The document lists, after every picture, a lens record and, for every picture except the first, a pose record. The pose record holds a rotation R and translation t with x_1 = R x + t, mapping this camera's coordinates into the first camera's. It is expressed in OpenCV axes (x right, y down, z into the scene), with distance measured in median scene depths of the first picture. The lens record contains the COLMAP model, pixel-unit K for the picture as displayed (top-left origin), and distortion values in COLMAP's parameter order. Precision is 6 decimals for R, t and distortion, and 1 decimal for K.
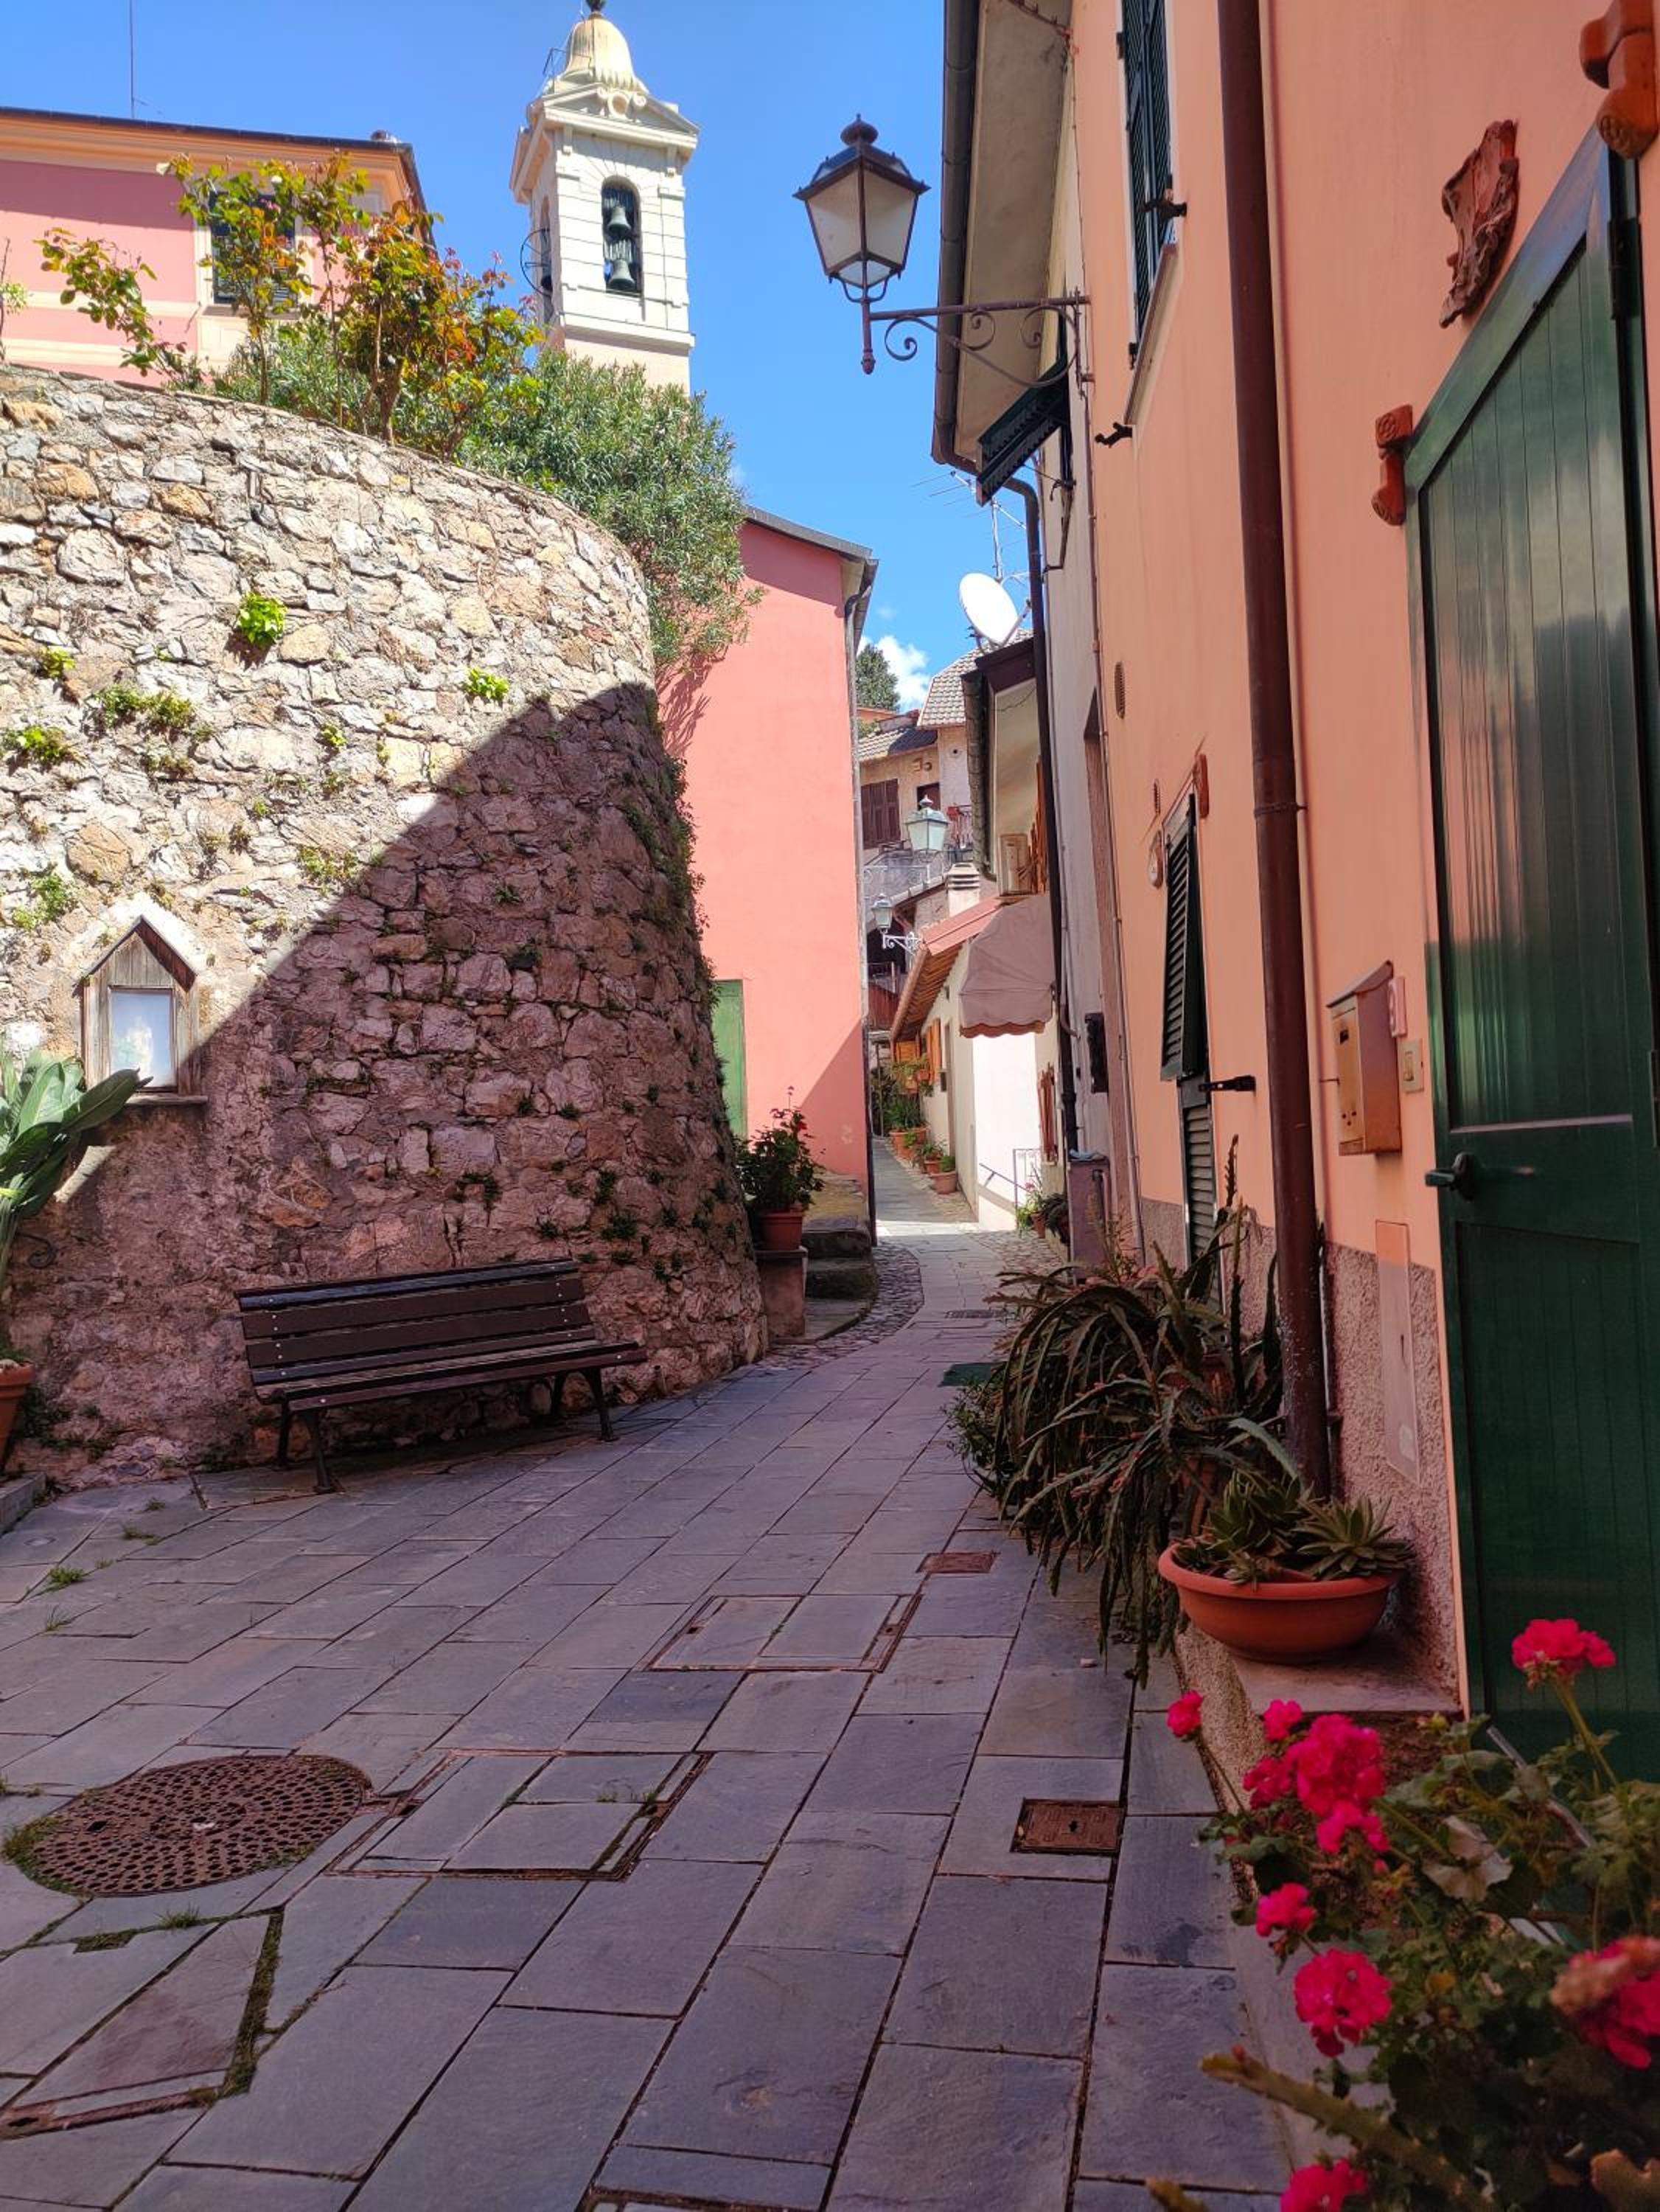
lens RADIAL K [[1703.1, 0, 814.4], [0, 1703.1, 1101.7], [0, 0, 1]] dist [0.049110, -0.023321]
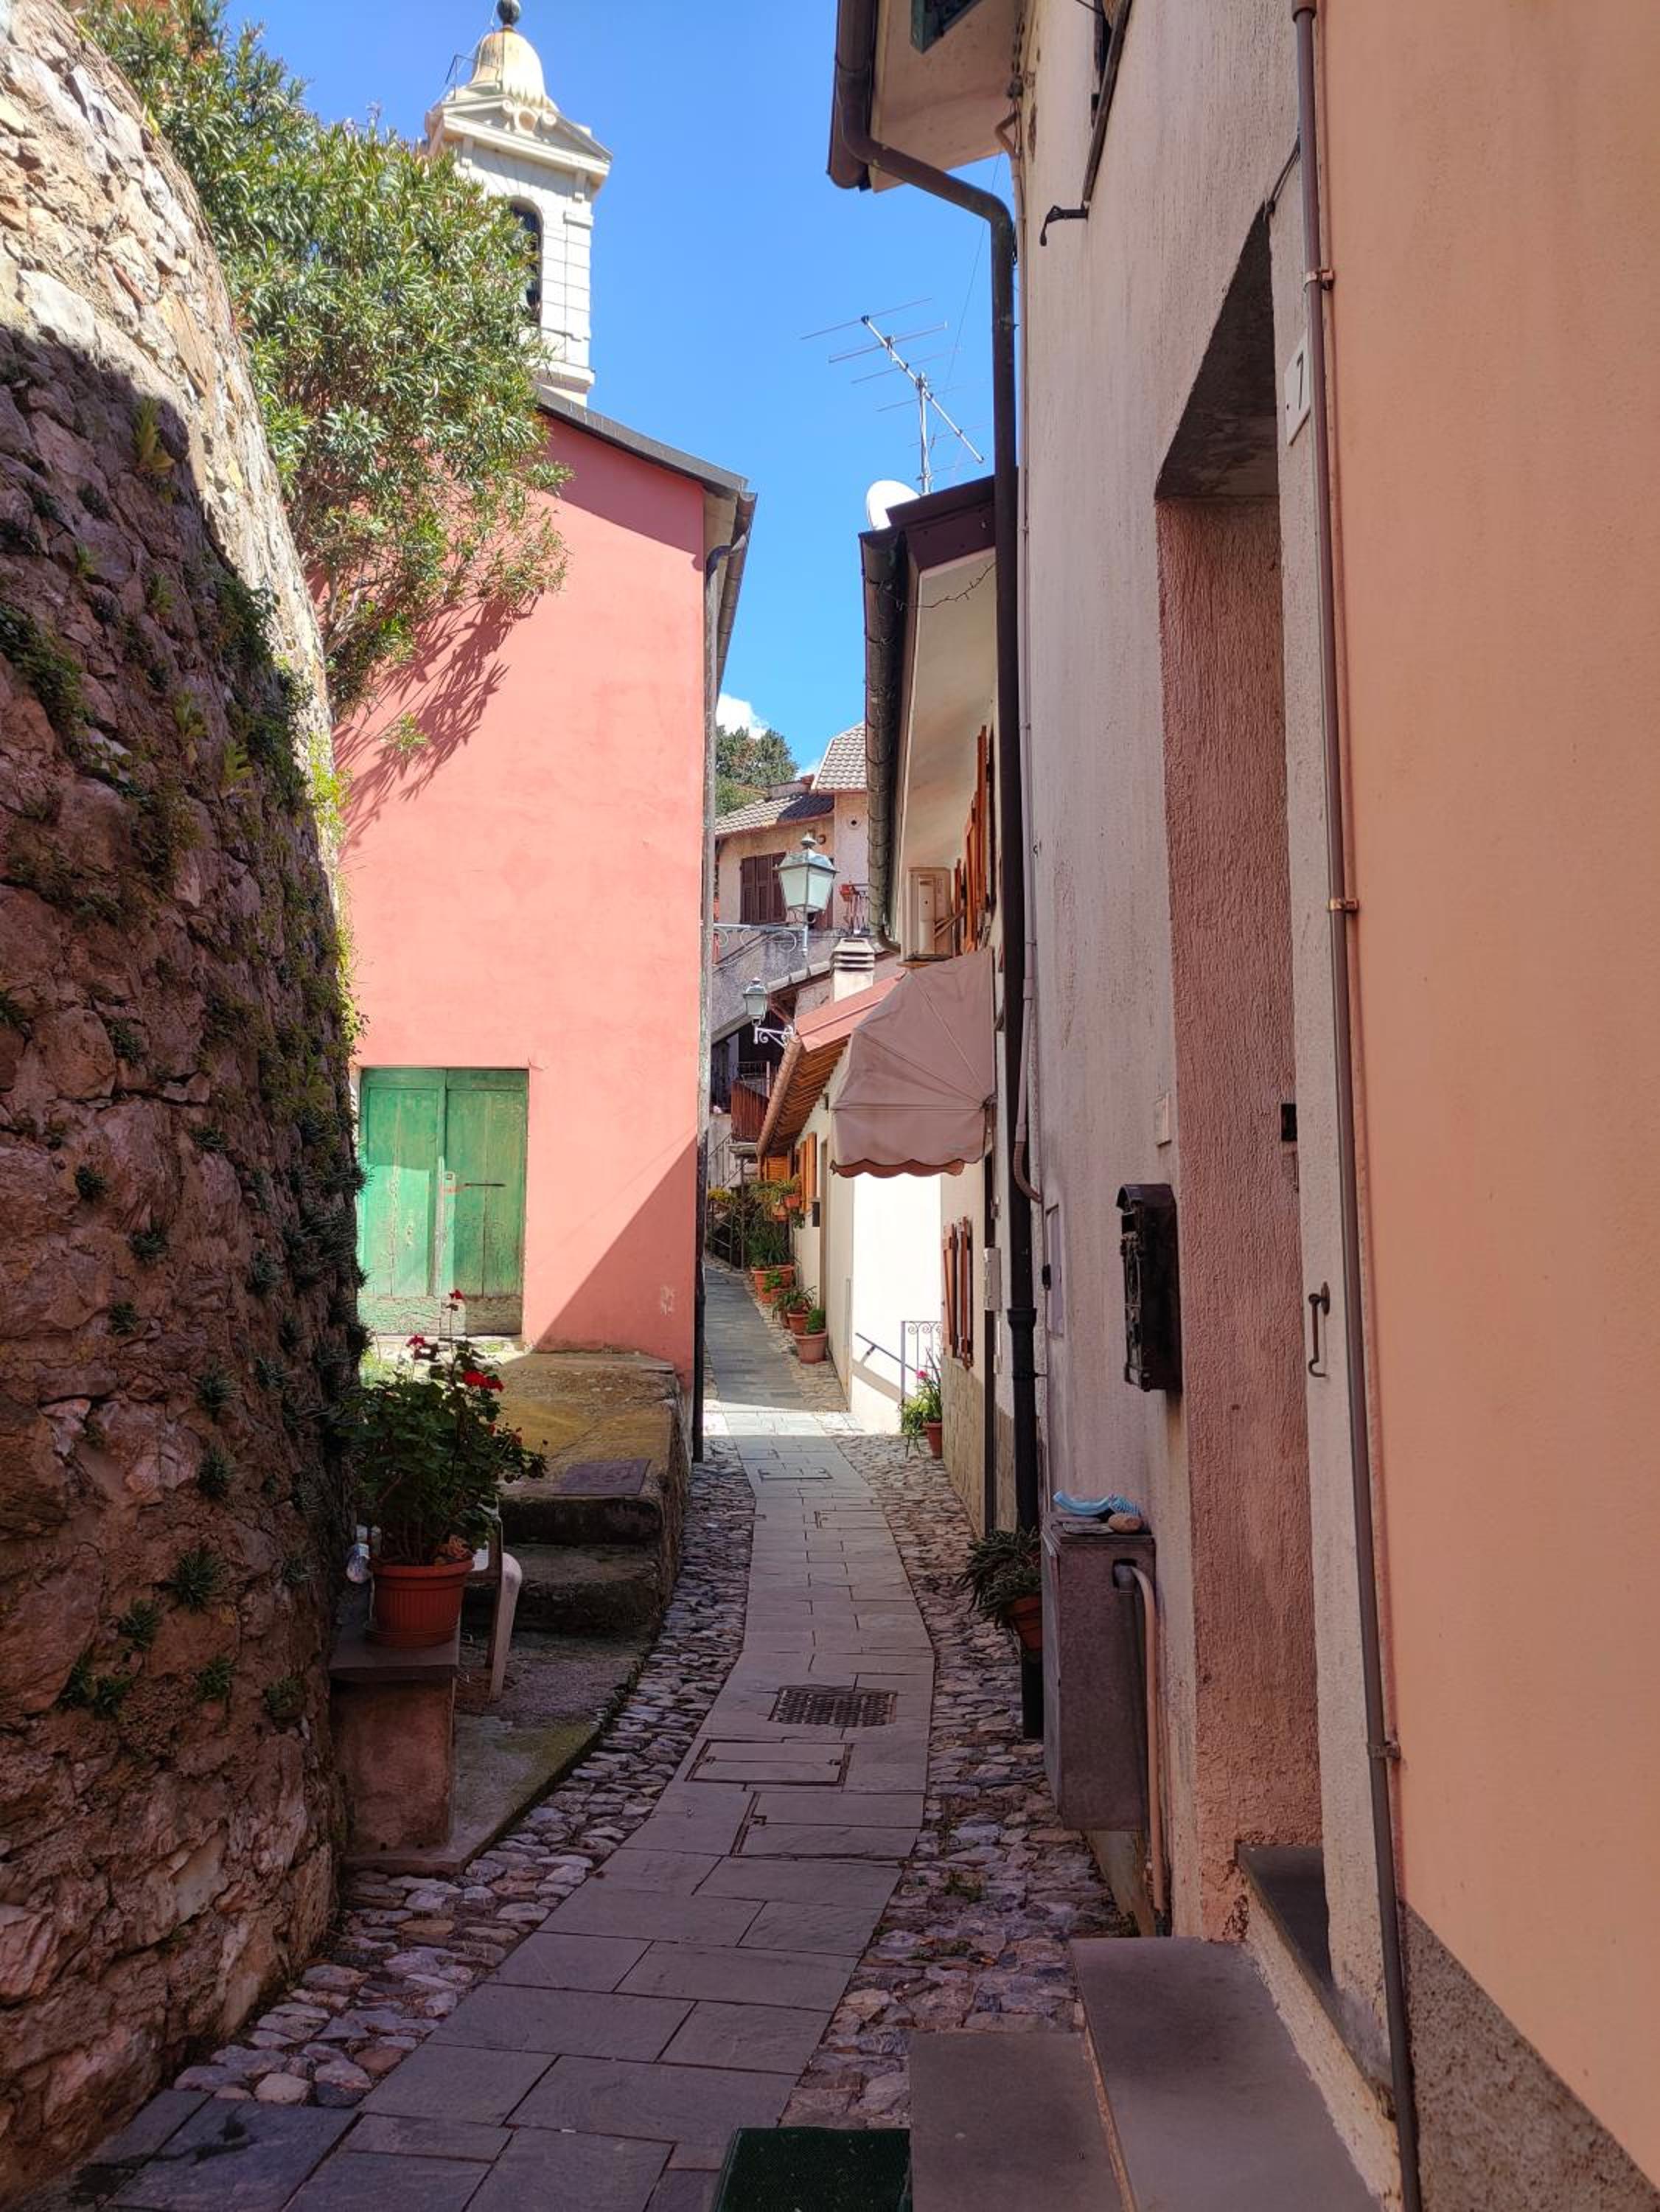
lens RADIAL K [[1703.1, 0, 836.2], [0, 1703.1, 1110.2], [0, 0, 1]] dist [0.049110, -0.023321]
pose [[0.995397, 0.056003, 0.077776, 0.022970], [-0.051673, 0.997058, -0.056623, -0.016817], [-0.080718, 0.052344, 0.995362, 0.233374]]
